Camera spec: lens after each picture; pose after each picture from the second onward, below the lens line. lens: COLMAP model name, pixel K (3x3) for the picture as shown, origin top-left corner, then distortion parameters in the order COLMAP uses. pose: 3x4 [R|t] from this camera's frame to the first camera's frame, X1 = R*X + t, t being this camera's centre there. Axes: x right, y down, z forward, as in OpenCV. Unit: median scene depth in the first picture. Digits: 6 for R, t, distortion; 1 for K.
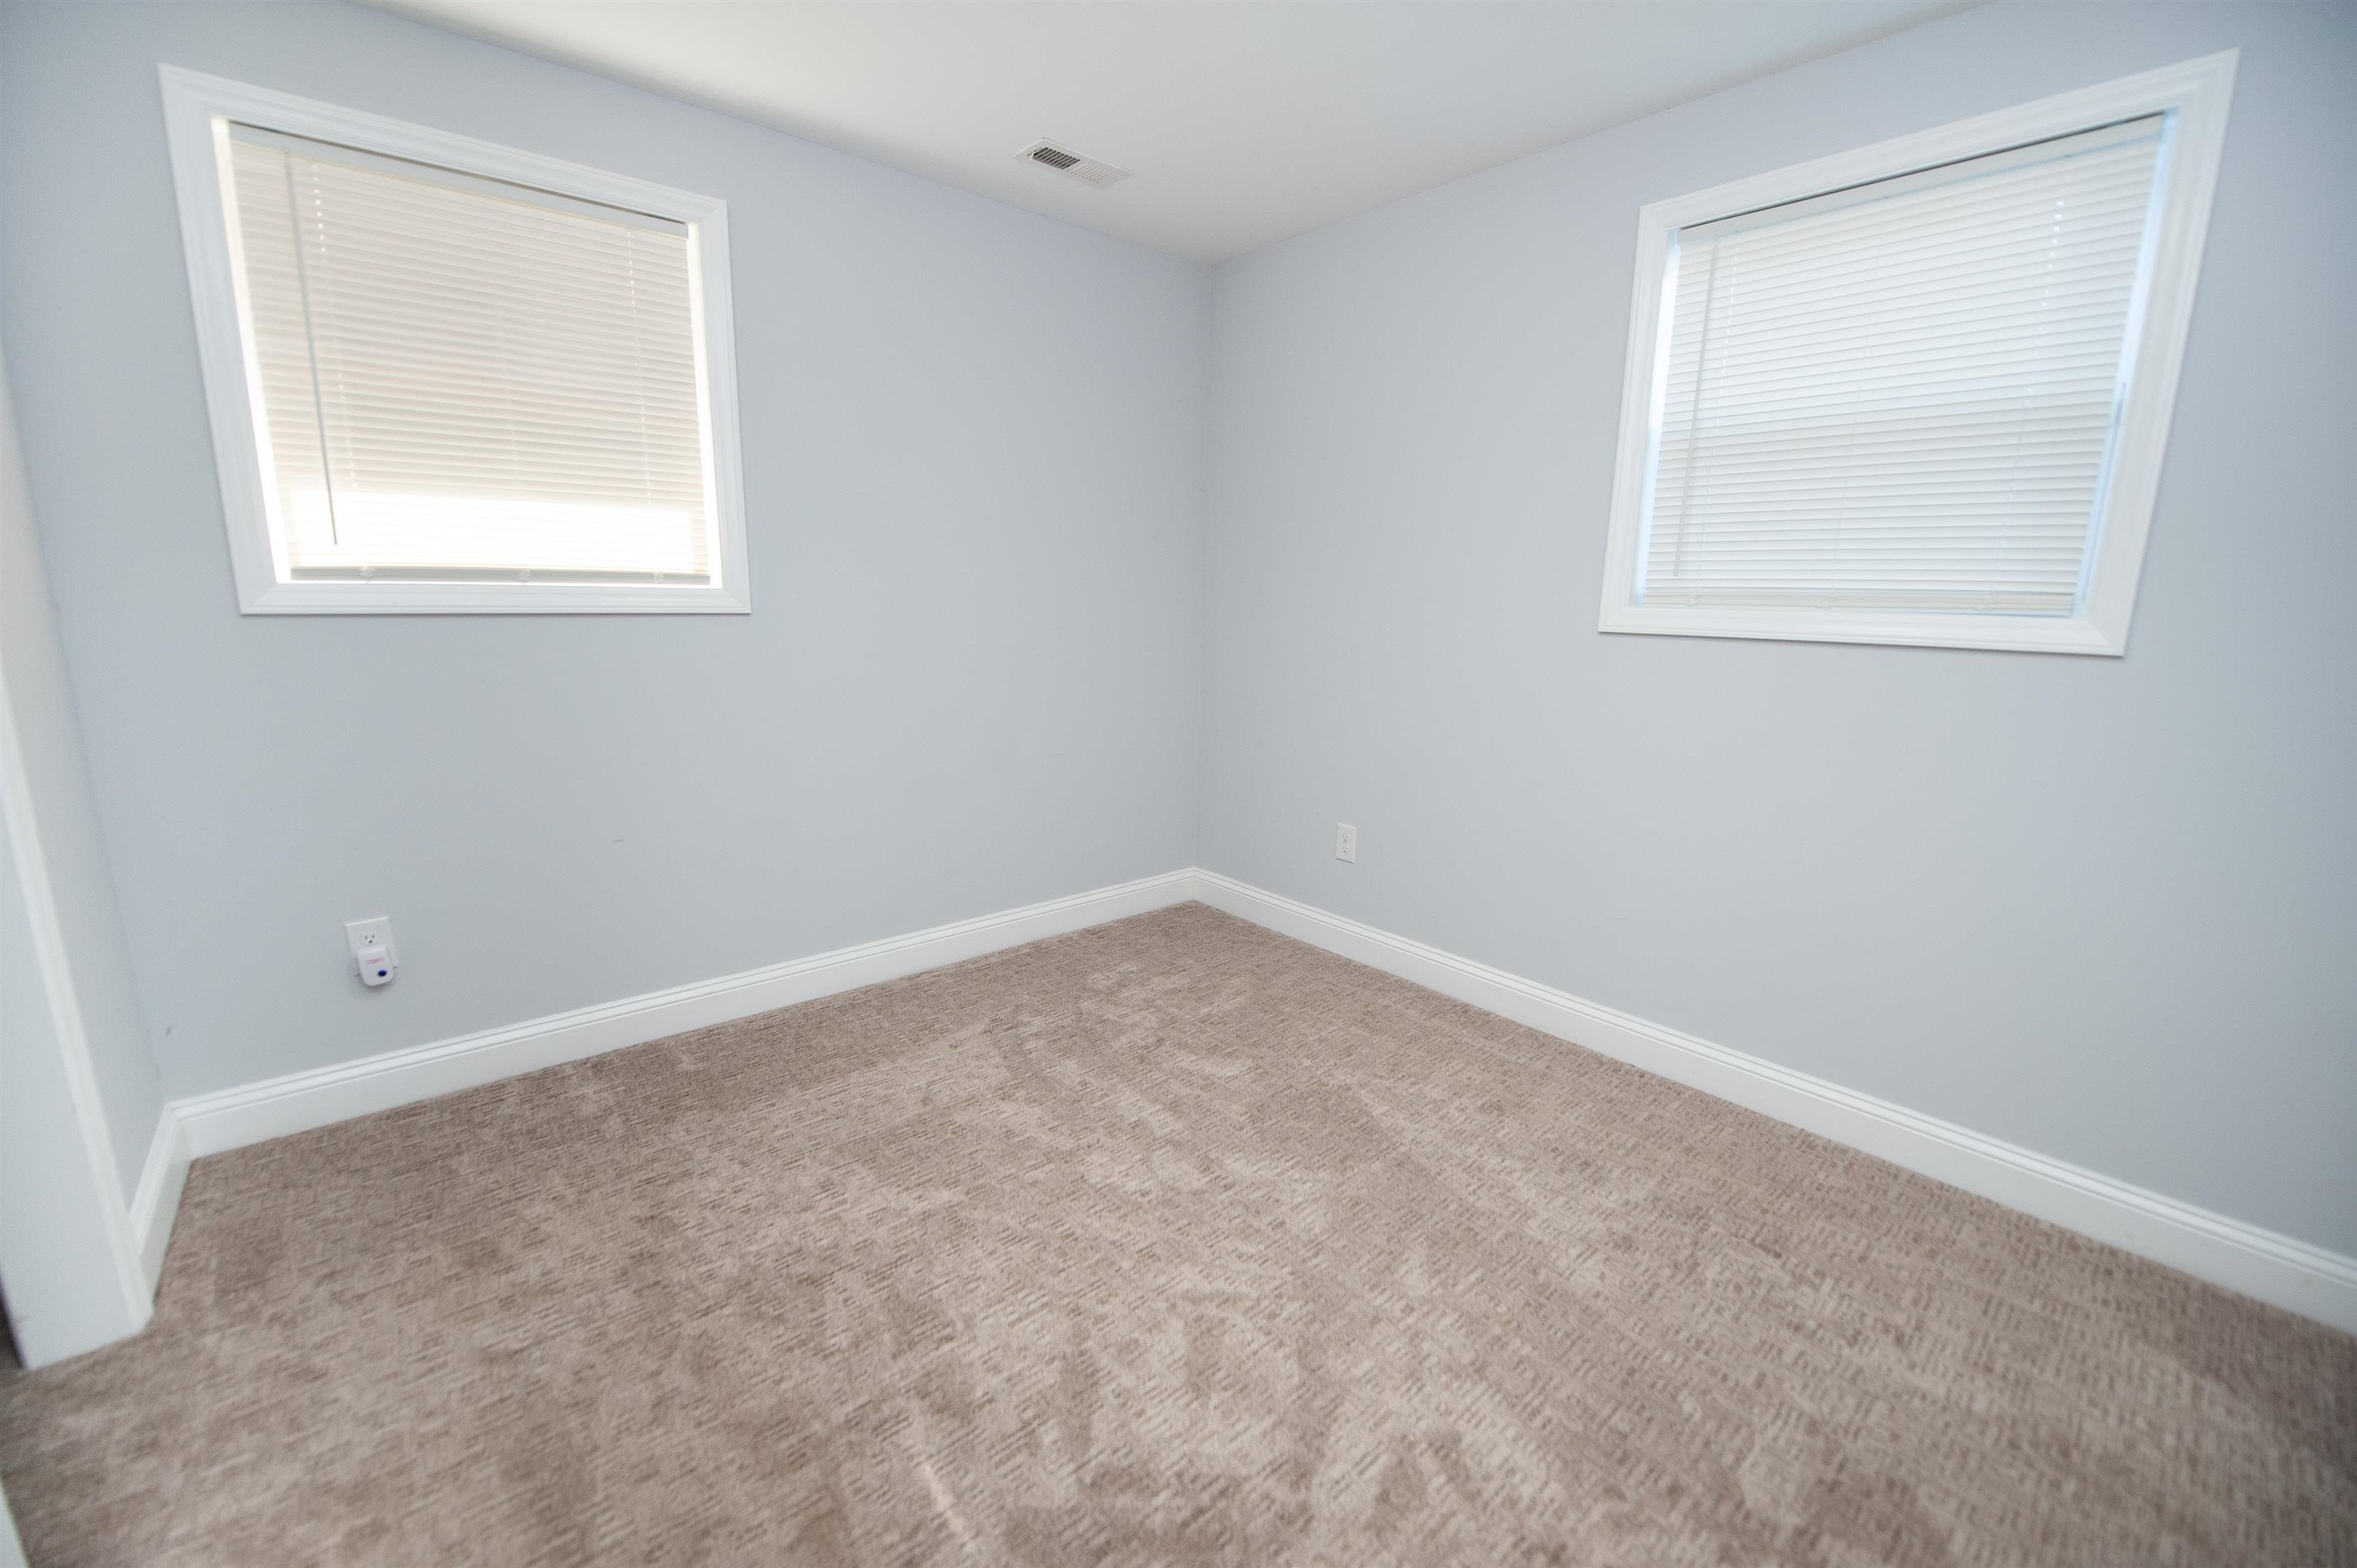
lens RADIAL K [[936.8, 0, 1185.7], [0, 936.8, 783.1], [0, 0, 1]] dist [-0.022643, -0.000543]
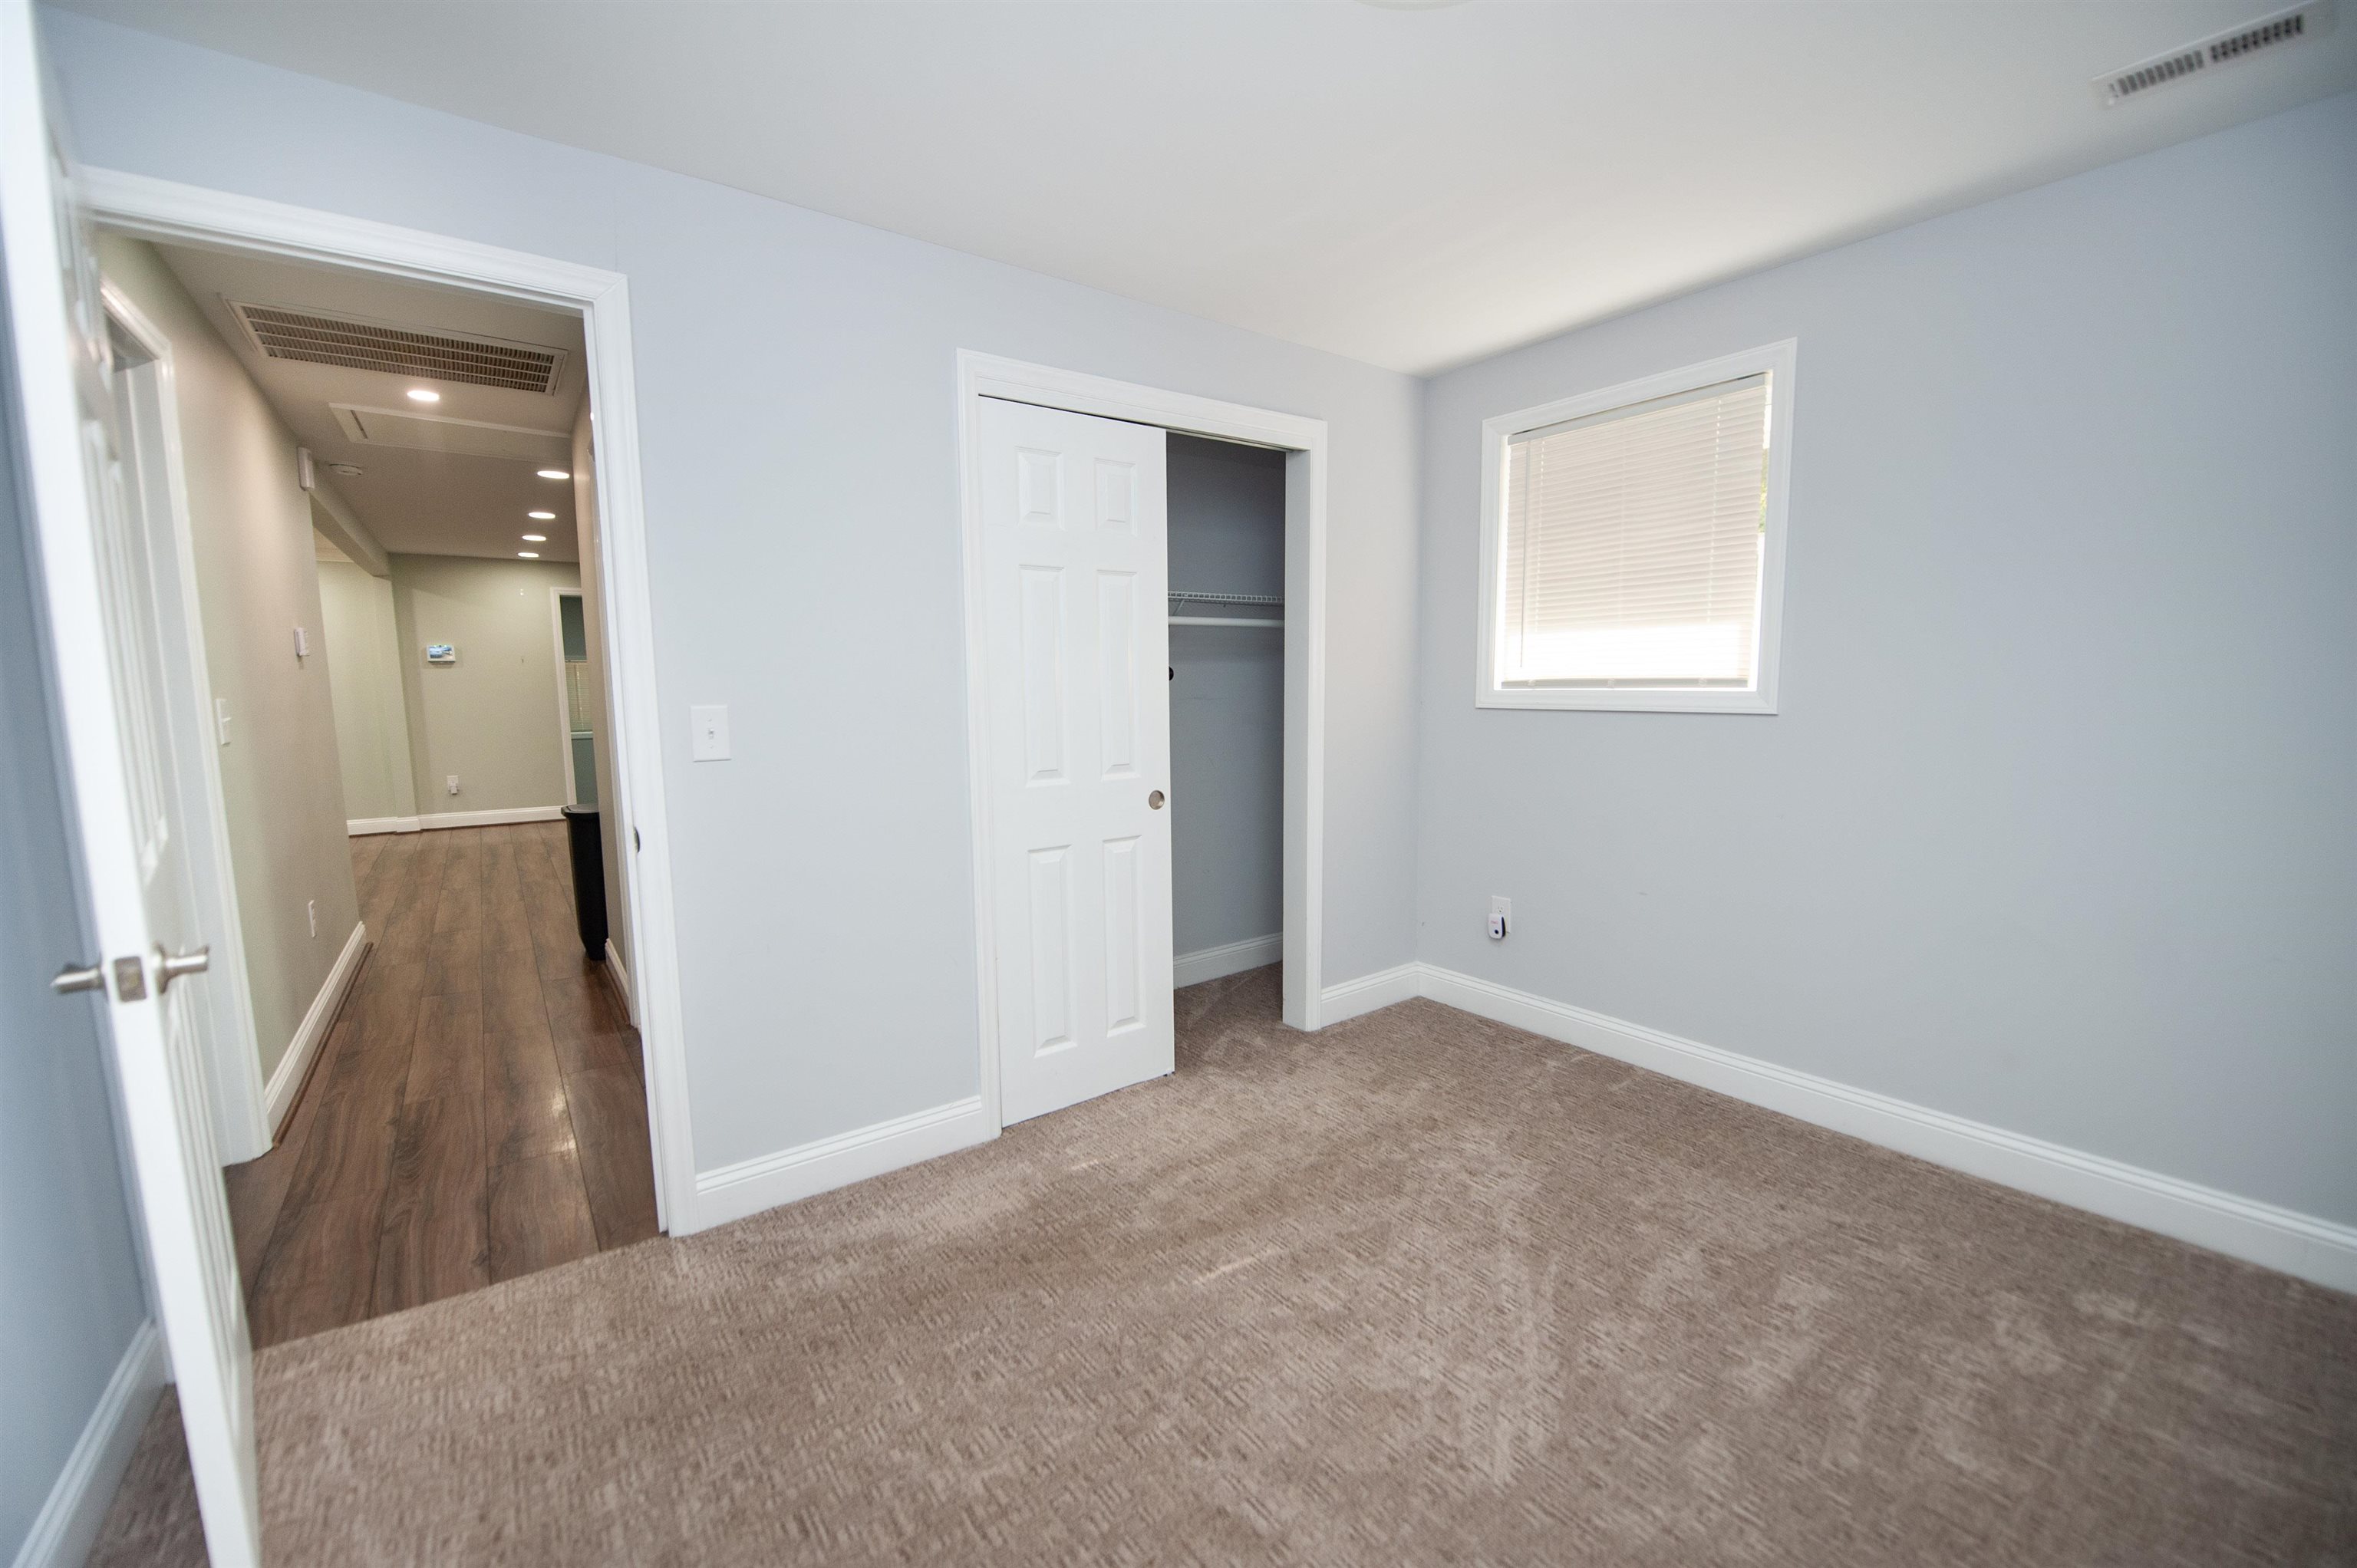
lens RADIAL K [[936.8, 0, 1185.7], [0, 936.8, 783.1], [0, 0, 1]] dist [-0.022643, -0.000543]
pose [[-0.076852, 0.087955, -0.993155, 0.694910], [-0.188991, 0.976758, 0.101127, -0.098525], [0.978967, 0.195470, -0.058443, 0.481850]]
